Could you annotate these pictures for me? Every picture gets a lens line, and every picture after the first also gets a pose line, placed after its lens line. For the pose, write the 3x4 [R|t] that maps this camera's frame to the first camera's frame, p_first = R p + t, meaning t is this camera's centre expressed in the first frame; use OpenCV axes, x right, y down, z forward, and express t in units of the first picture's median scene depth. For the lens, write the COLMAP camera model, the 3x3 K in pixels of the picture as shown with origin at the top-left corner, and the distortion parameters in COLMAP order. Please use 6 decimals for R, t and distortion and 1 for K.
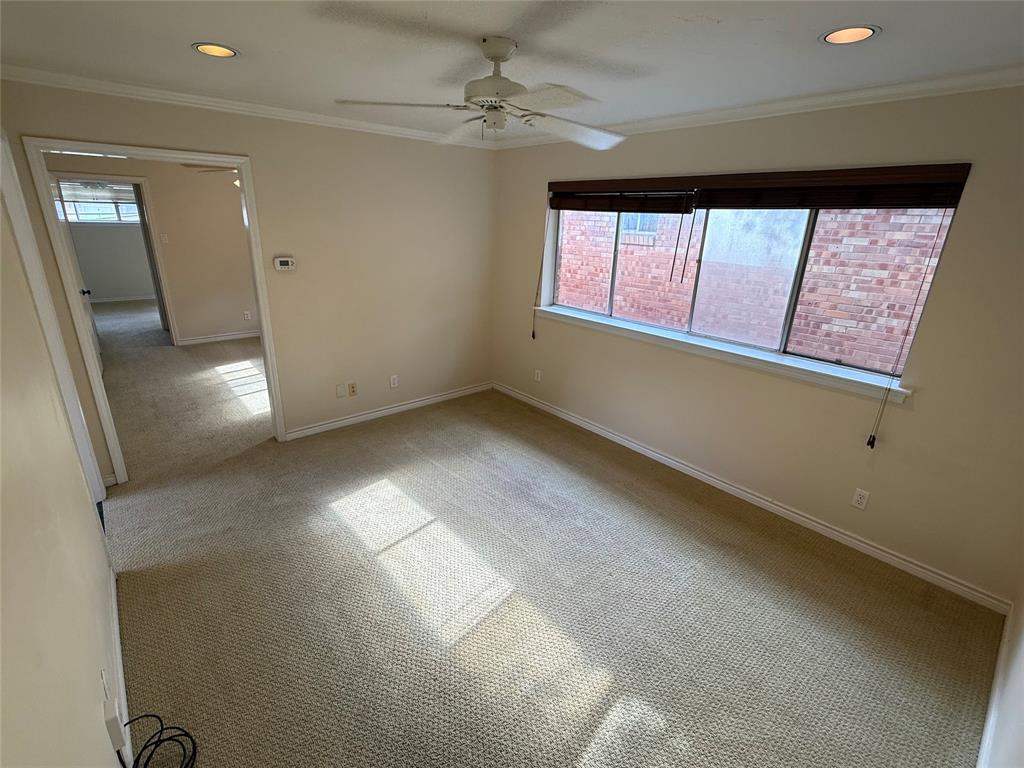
lens RADIAL K [[470.1, 0, 513.8], [0, 470.1, 386.0], [0, 0, 1]] dist [-0.004026, -0.000233]
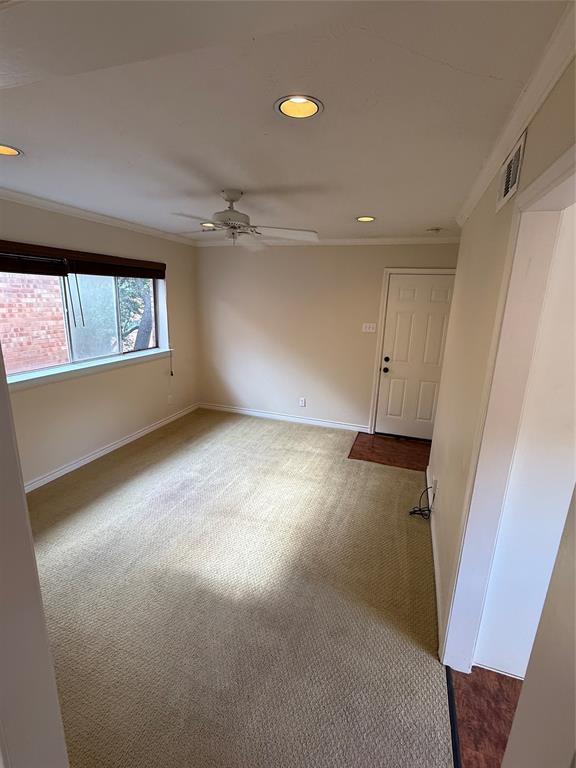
lens RADIAL K [[352.6, 0, 286.9], [0, 352.6, 382.5], [0, 0, 1]] dist [-0.004026, -0.000233]
pose [[-0.488281, -0.259369, 0.833252, -0.830037], [0.245448, 0.875454, 0.416337, -0.354543], [-0.837458, 0.407810, -0.363806, 0.928794]]
